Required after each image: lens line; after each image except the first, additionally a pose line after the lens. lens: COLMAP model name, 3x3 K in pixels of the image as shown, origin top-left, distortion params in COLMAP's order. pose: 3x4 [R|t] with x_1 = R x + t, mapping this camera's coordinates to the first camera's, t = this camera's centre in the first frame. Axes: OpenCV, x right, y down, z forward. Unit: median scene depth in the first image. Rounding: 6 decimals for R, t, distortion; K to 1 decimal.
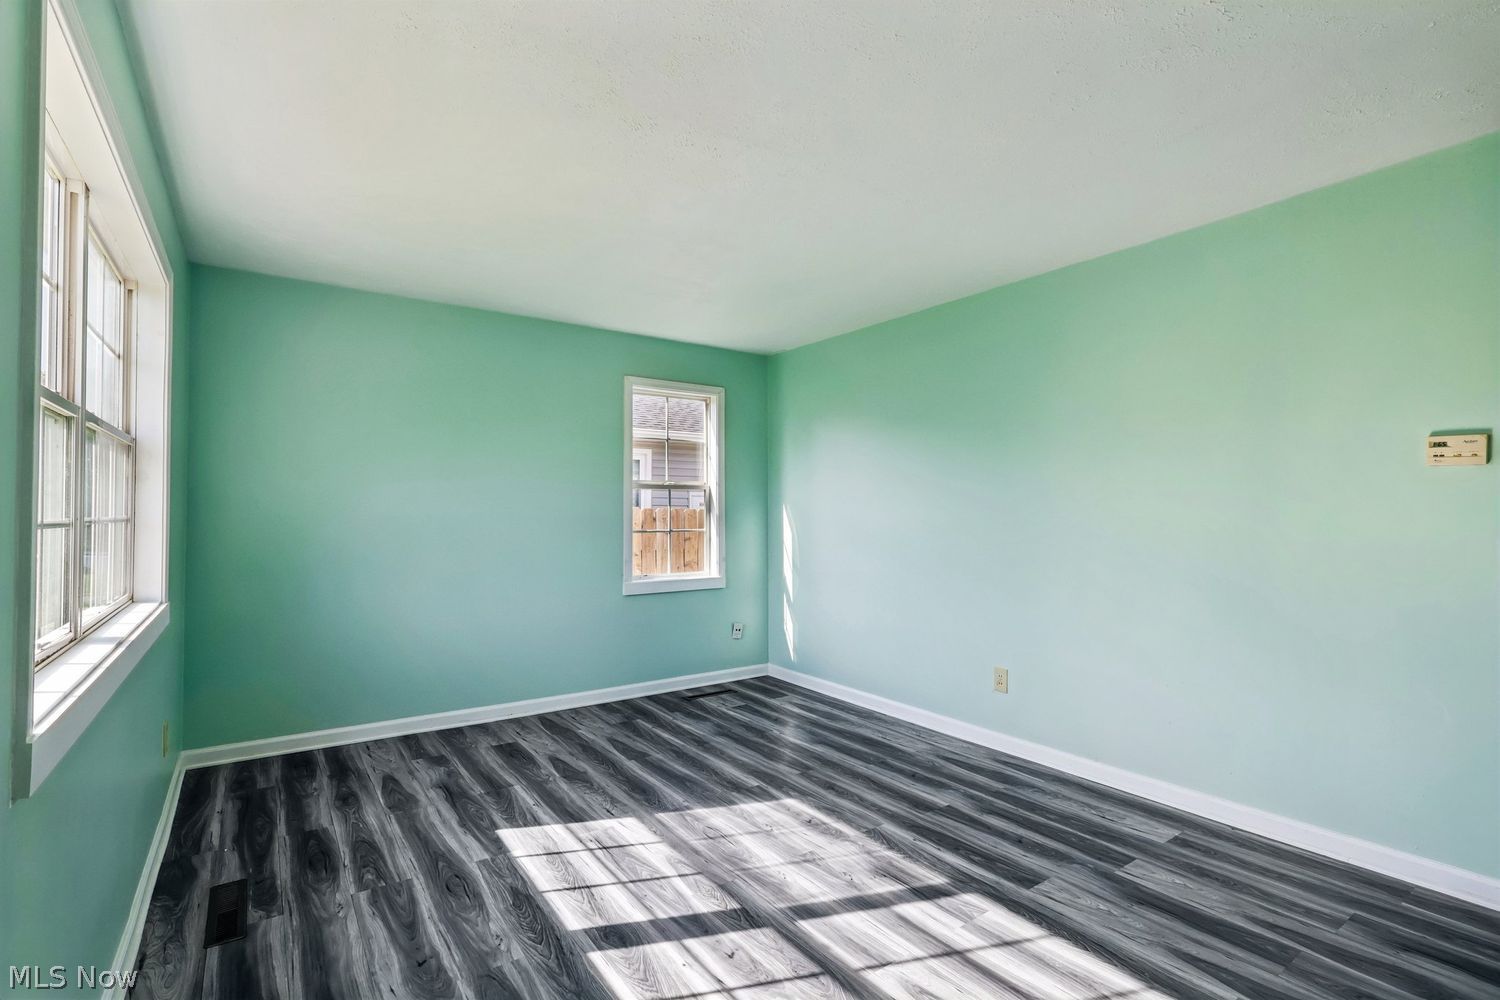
lens RADIAL K [[696.5, 0, 743.1], [0, 696.5, 495.9], [0, 0, 1]] dist [-0.007447, 0.003404]
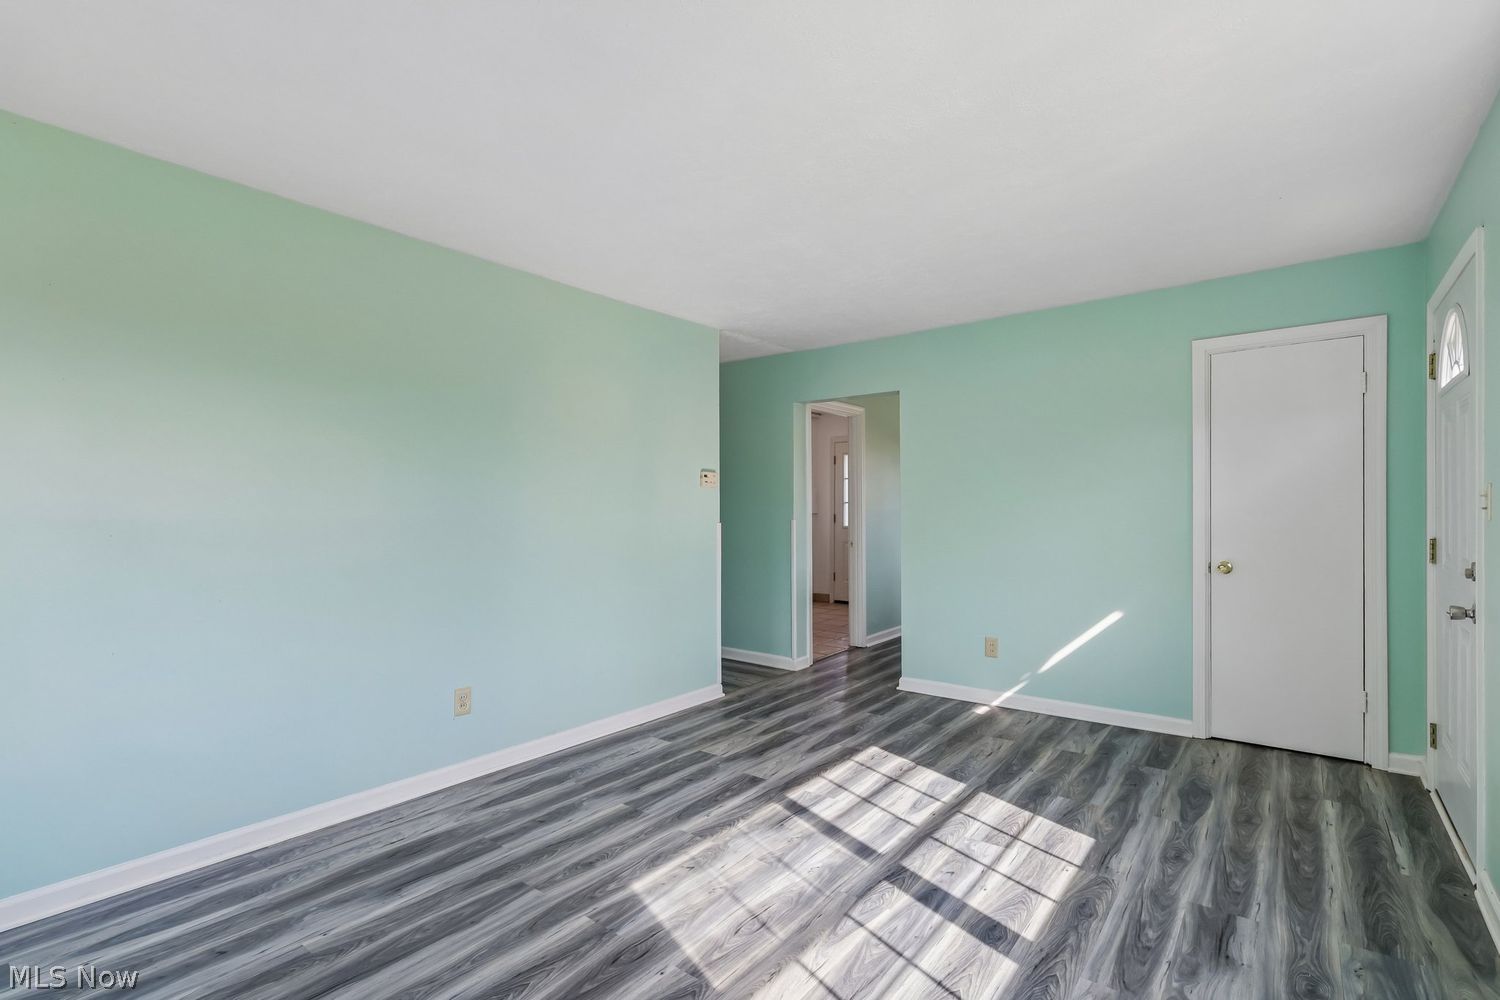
lens RADIAL K [[696.5, 0, 751.1], [0, 696.5, 514.3], [0, 0, 1]] dist [-0.007447, 0.003404]
pose [[-0.299568, -0.005047, 0.954062, -0.761555], [-0.021220, 0.999774, -0.001374, 0.028631], [-0.953839, -0.020657, -0.299607, 1.215282]]
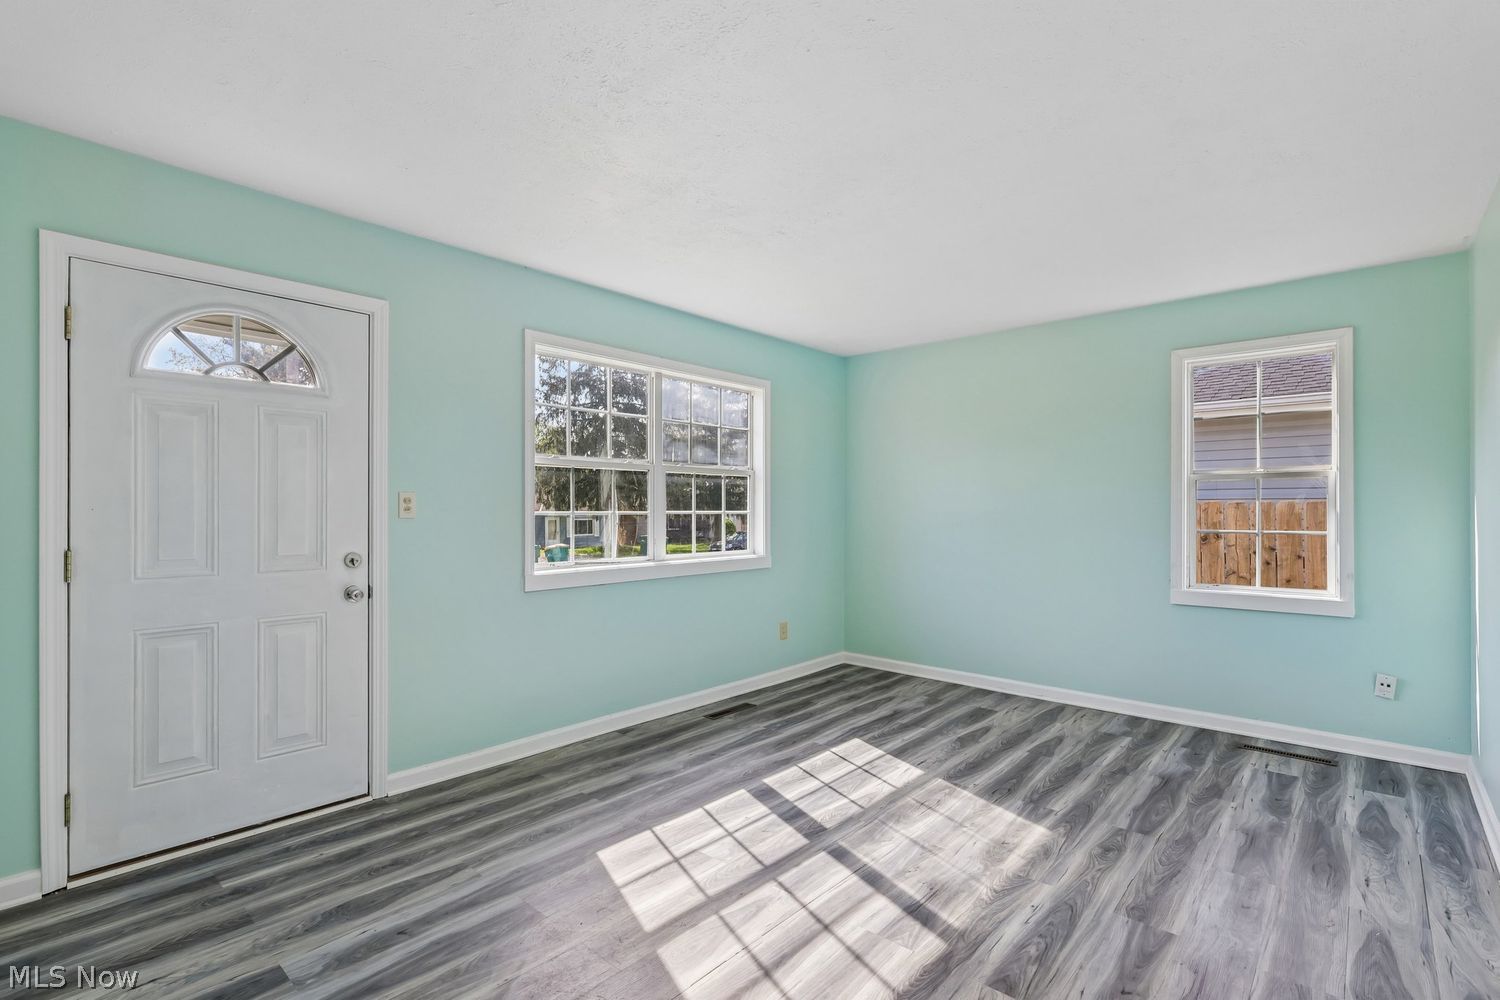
lens RADIAL K [[696.5, 0, 743.1], [0, 696.5, 505.1], [0, 0, 1]] dist [-0.007447, 0.003404]
pose [[0.226812, -0.004067, -0.973930, 0.936012], [0.022604, 0.999744, 0.001090, 0.007990], [0.973676, -0.022262, 0.226846, 0.465574]]
